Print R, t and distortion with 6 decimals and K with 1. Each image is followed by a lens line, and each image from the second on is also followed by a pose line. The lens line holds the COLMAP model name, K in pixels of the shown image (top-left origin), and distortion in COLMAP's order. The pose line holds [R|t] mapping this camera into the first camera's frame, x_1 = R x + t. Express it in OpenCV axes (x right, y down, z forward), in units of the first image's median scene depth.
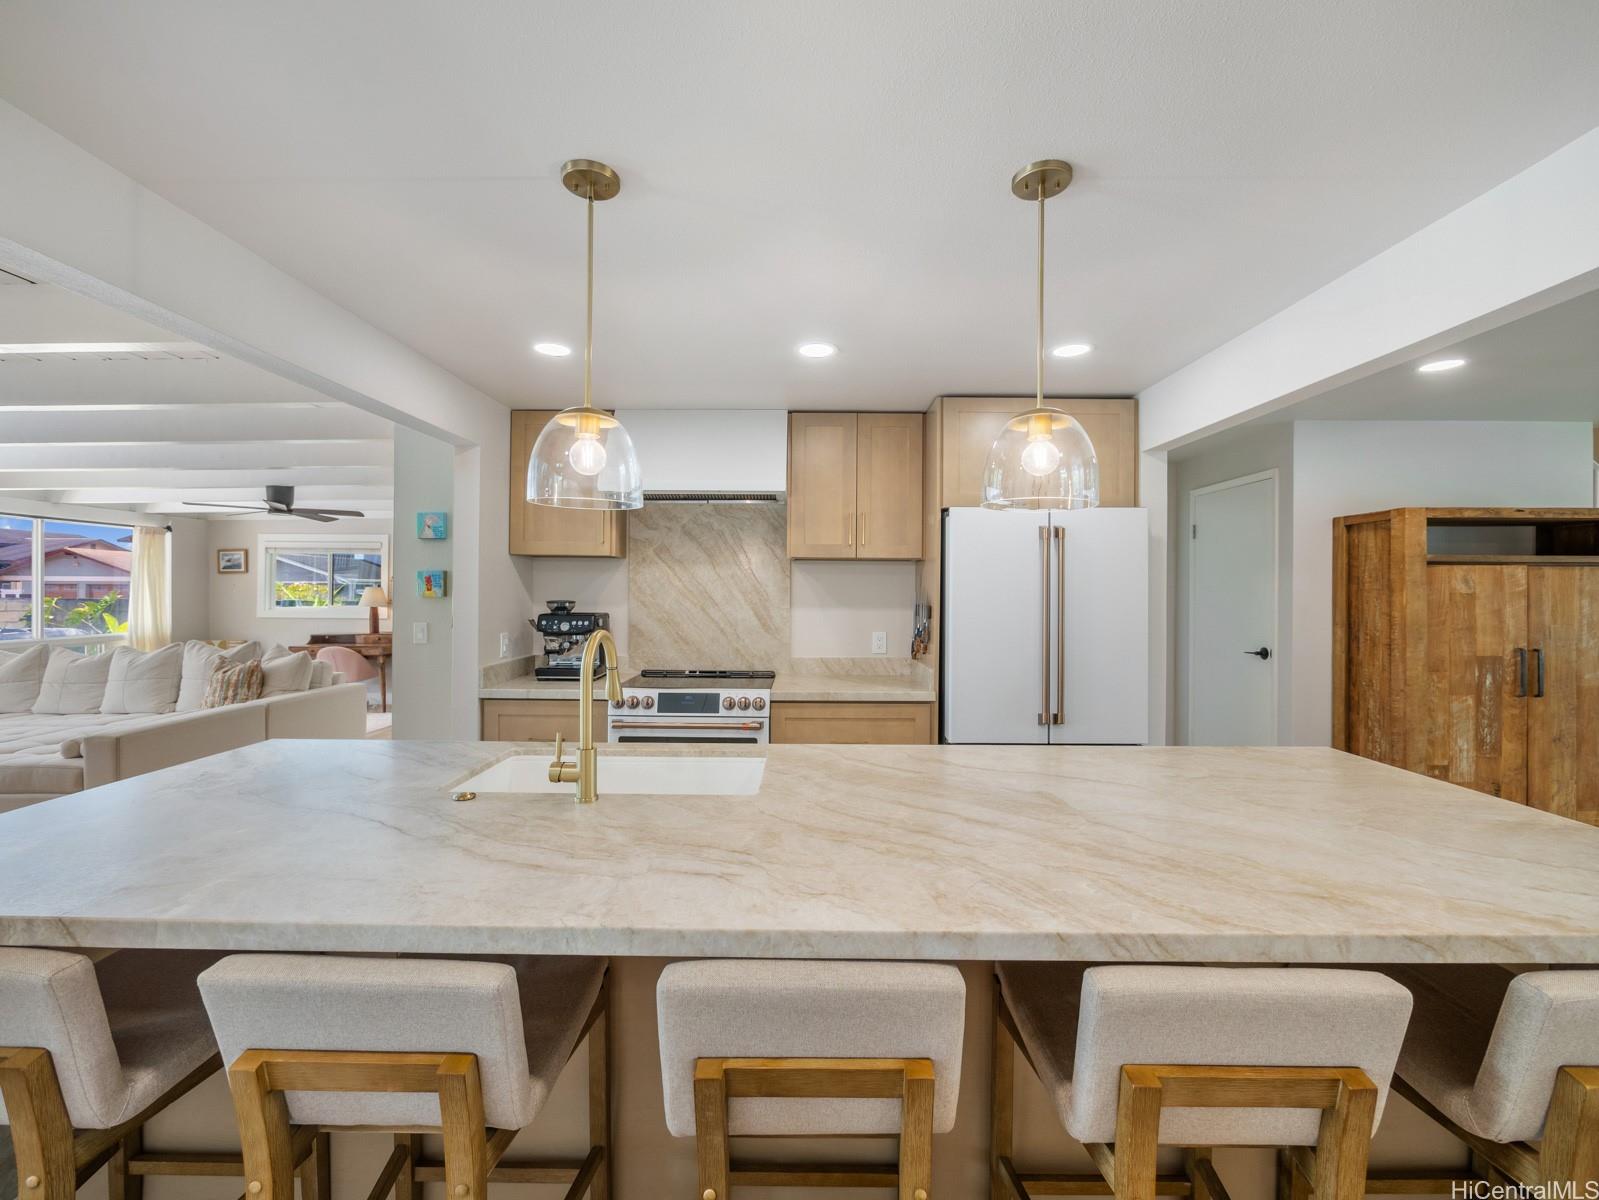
lens RADIAL K [[662.1, 0, 797.7], [0, 662.1, 594.9], [0, 0, 1]] dist [-0.012414, 0.002432]
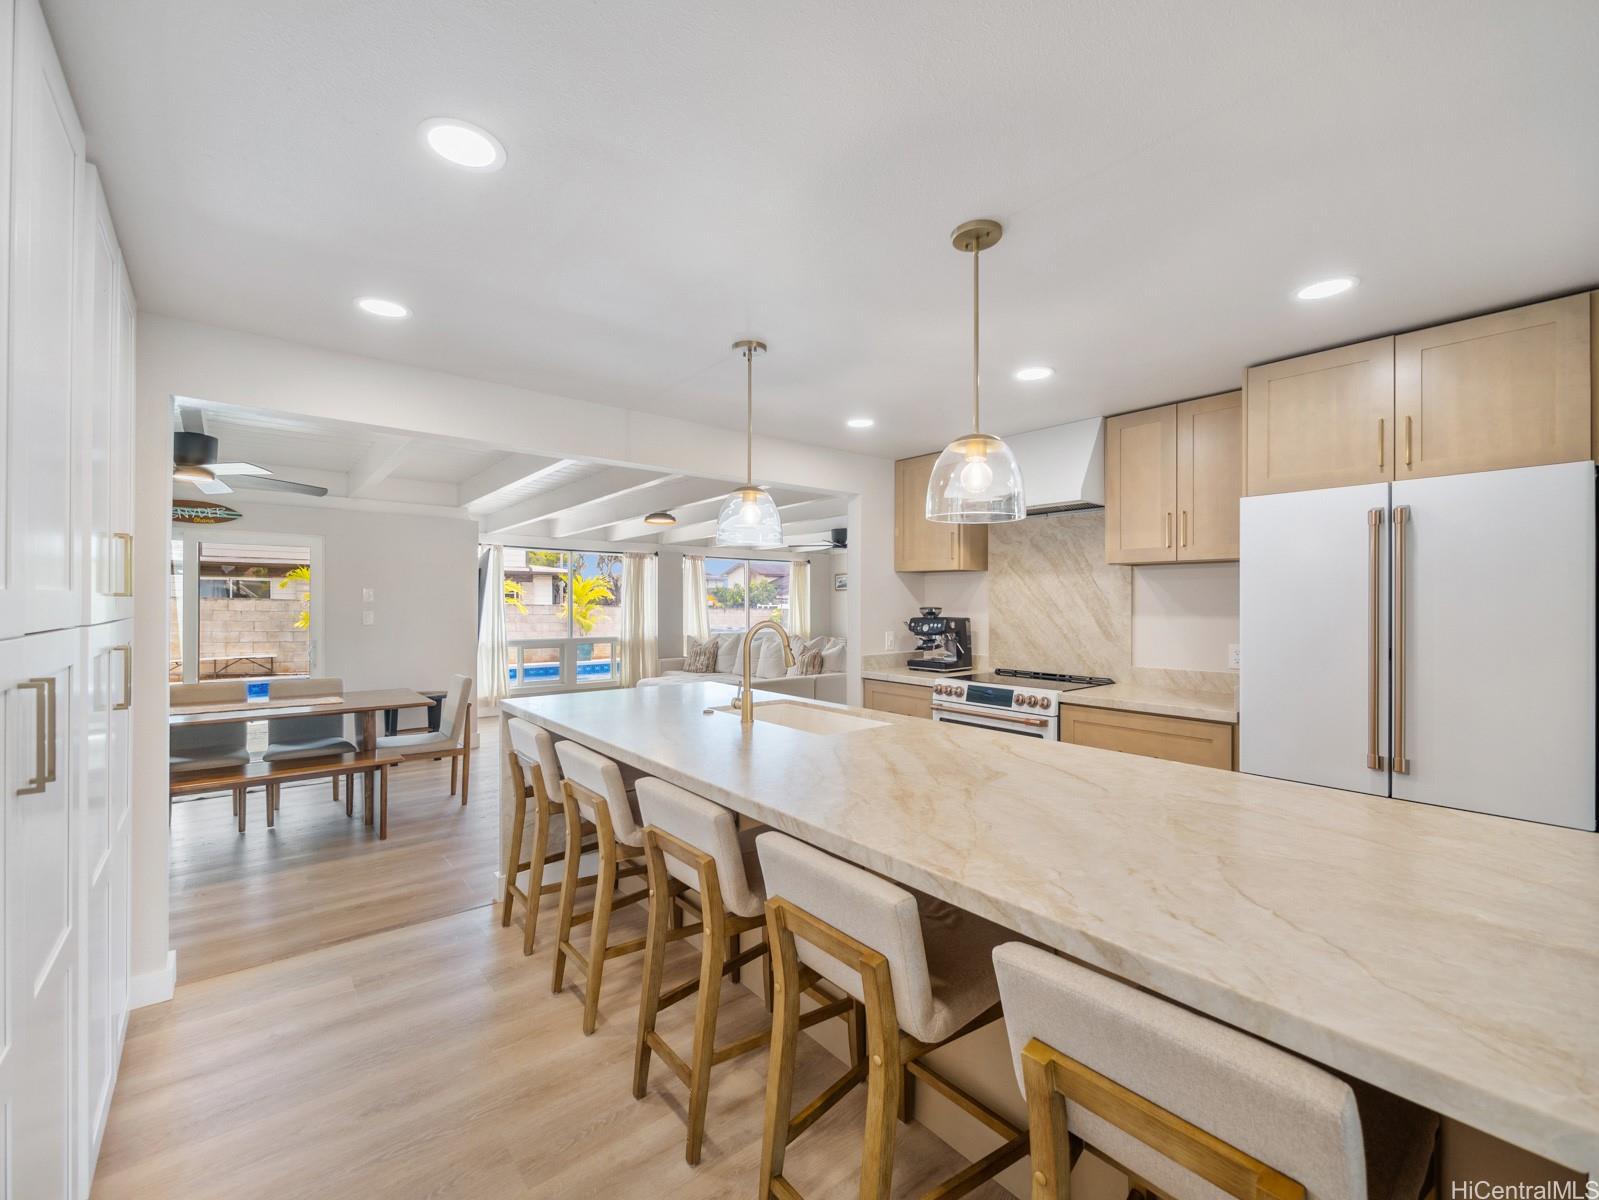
lens RADIAL K [[662.1, 0, 802.3], [0, 662.1, 594.8], [0, 0, 1]] dist [-0.012414, 0.002432]
pose [[0.646991, -0.013541, -0.762378, 0.499186], [-0.002162, 0.999806, -0.019592, 0.011624], [0.762495, 0.014324, 0.646836, 0.011154]]
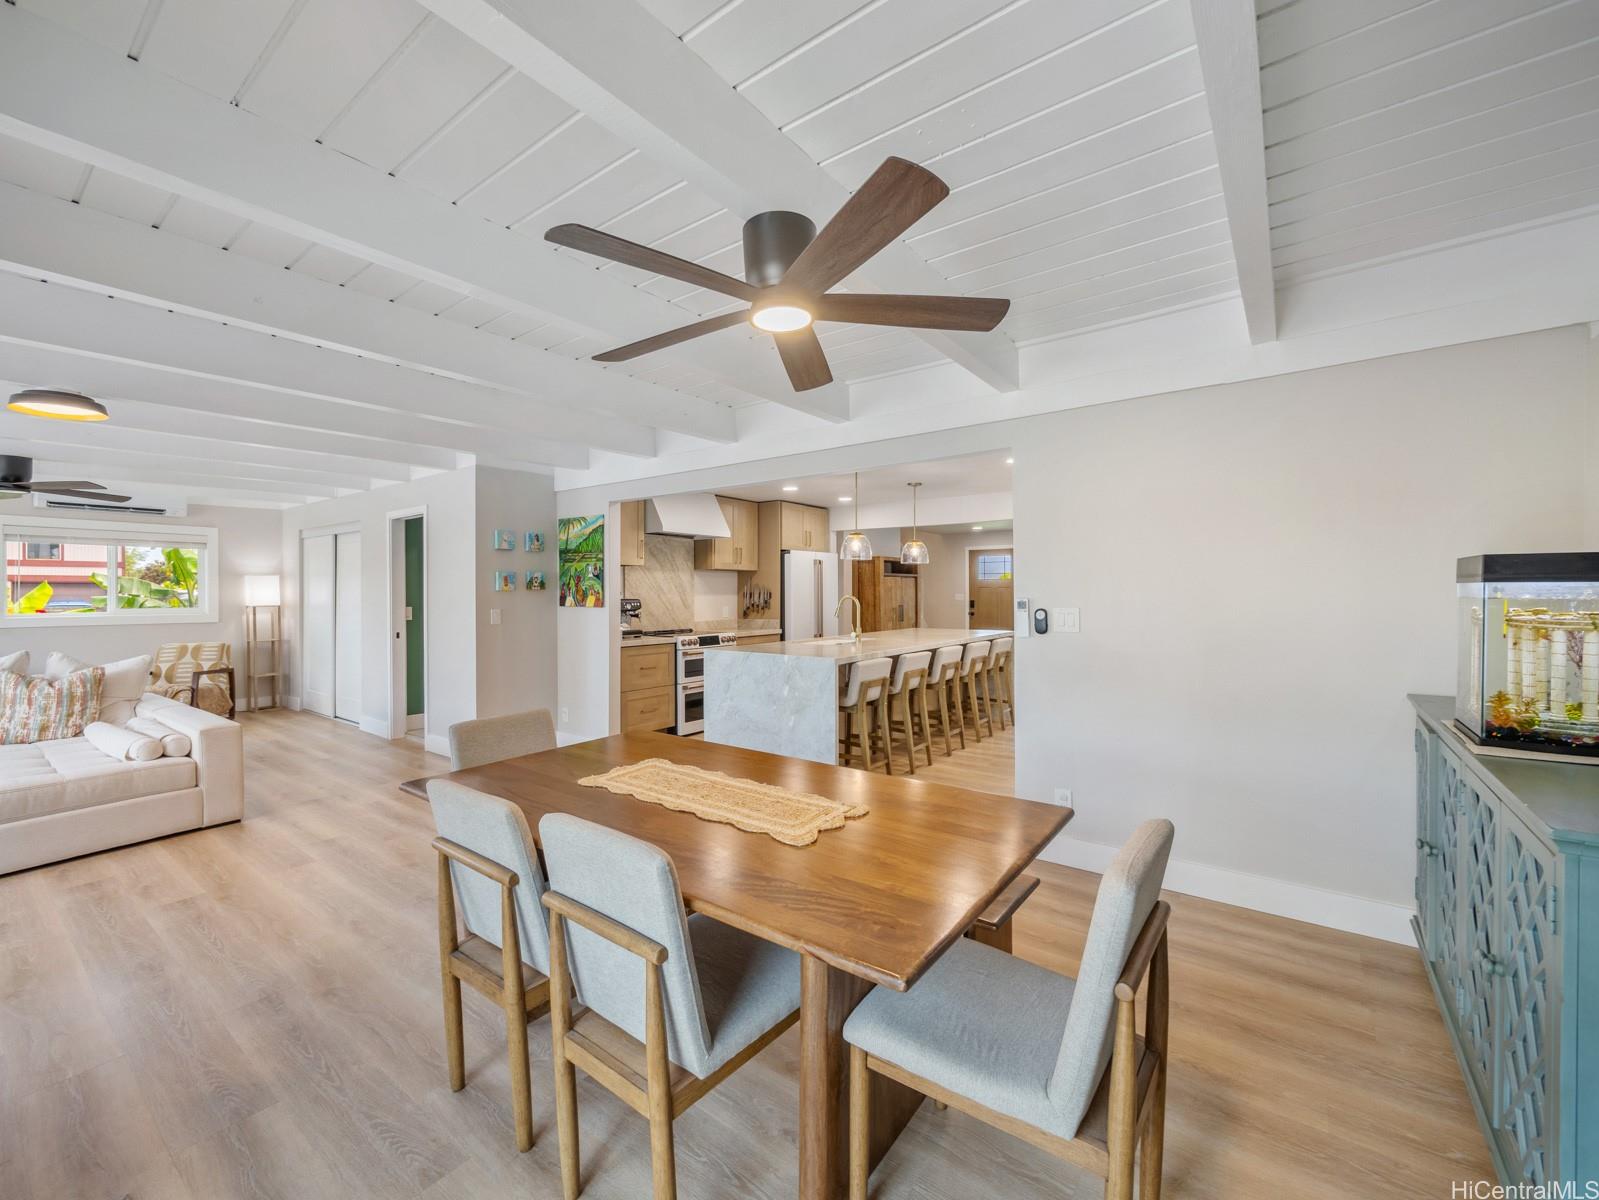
lens RADIAL K [[662.1, 0, 791.8], [0, 662.1, 597.8], [0, 0, 1]] dist [-0.012414, 0.002432]
pose [[0.602810, -0.014058, 0.797761, -1.628647], [0.012243, 0.999890, 0.008368, 0.017817], [-0.797791, 0.004723, 0.602916, -0.429978]]
